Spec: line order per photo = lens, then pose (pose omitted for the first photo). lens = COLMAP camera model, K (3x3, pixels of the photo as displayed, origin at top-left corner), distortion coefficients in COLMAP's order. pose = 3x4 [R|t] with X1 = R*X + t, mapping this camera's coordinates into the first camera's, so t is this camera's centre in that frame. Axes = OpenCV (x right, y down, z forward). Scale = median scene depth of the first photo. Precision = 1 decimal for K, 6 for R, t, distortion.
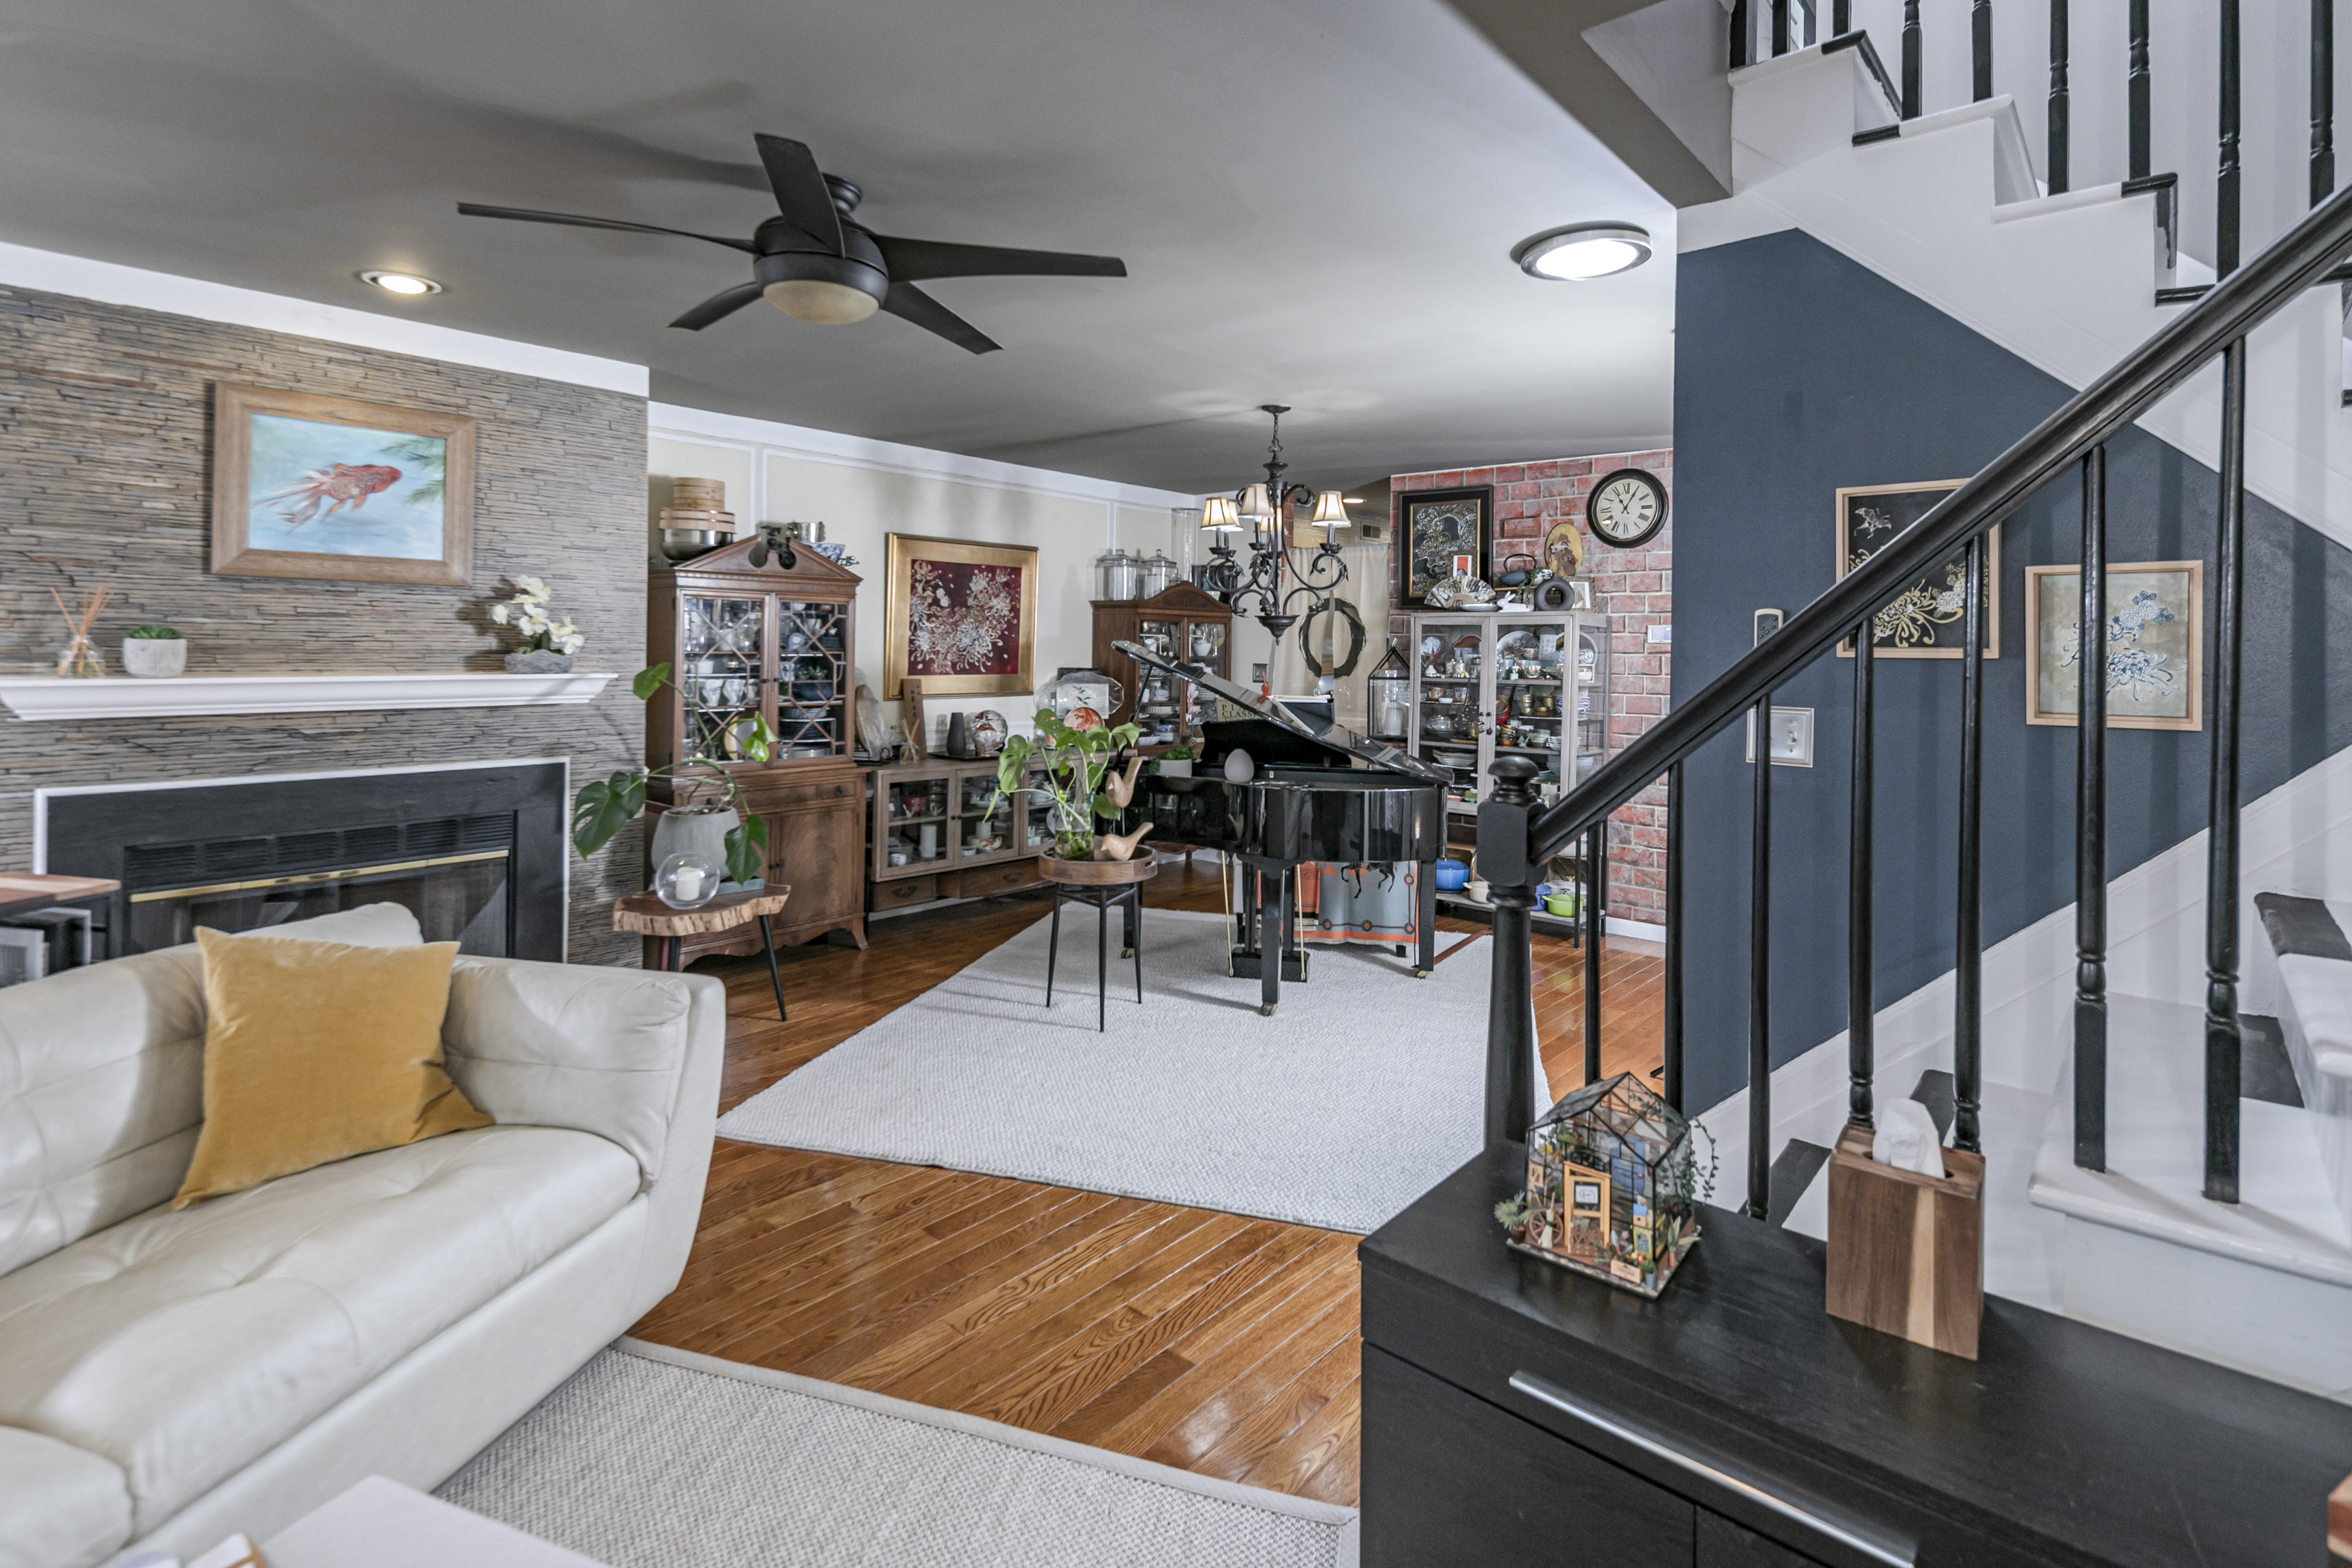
lens RADIAL K [[1152.0, 0, 1172.1], [0, 1152.0, 728.5], [0, 0, 1]] dist [0.002740, -0.000299]
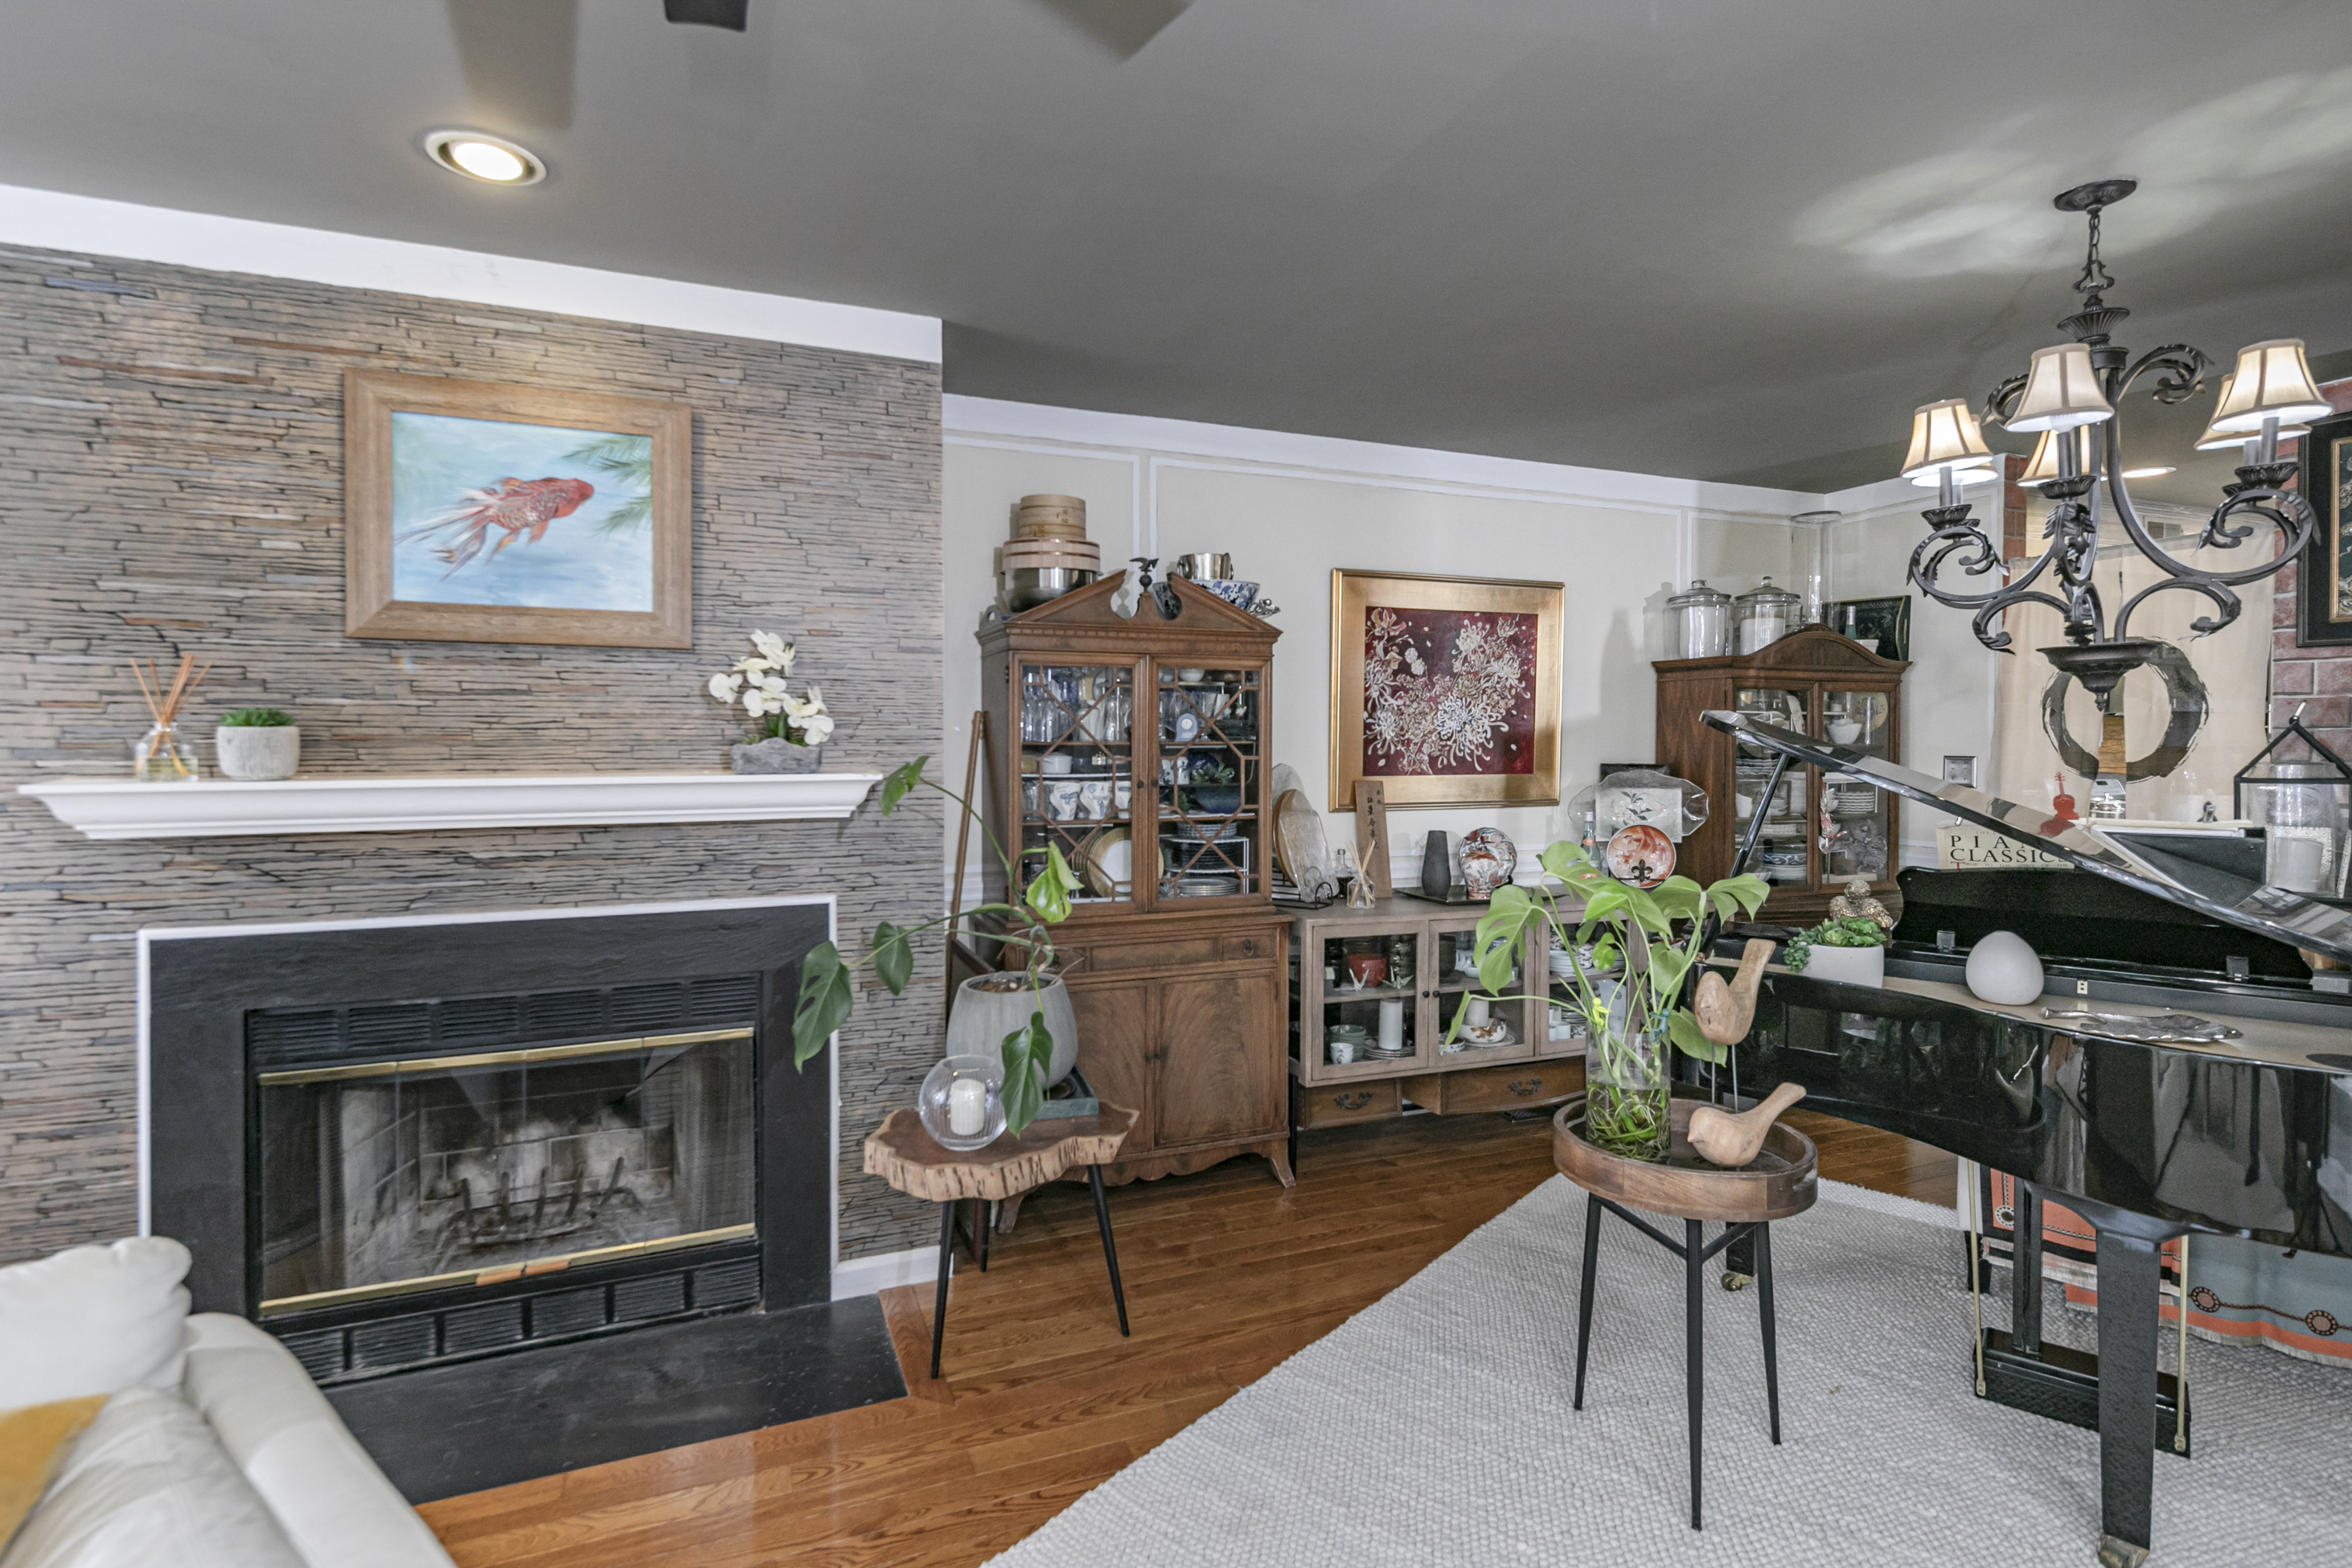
lens RADIAL K [[1114.0, 0, 1176.3], [0, 1114.0, 749.1], [0, 0, 1]] dist [0.017394, -0.000207]
pose [[0.893649, -0.012048, -0.448605, -0.044803], [-0.019454, 0.997660, -0.065546, -0.024112], [0.448344, 0.067302, 0.891324, 0.527649]]
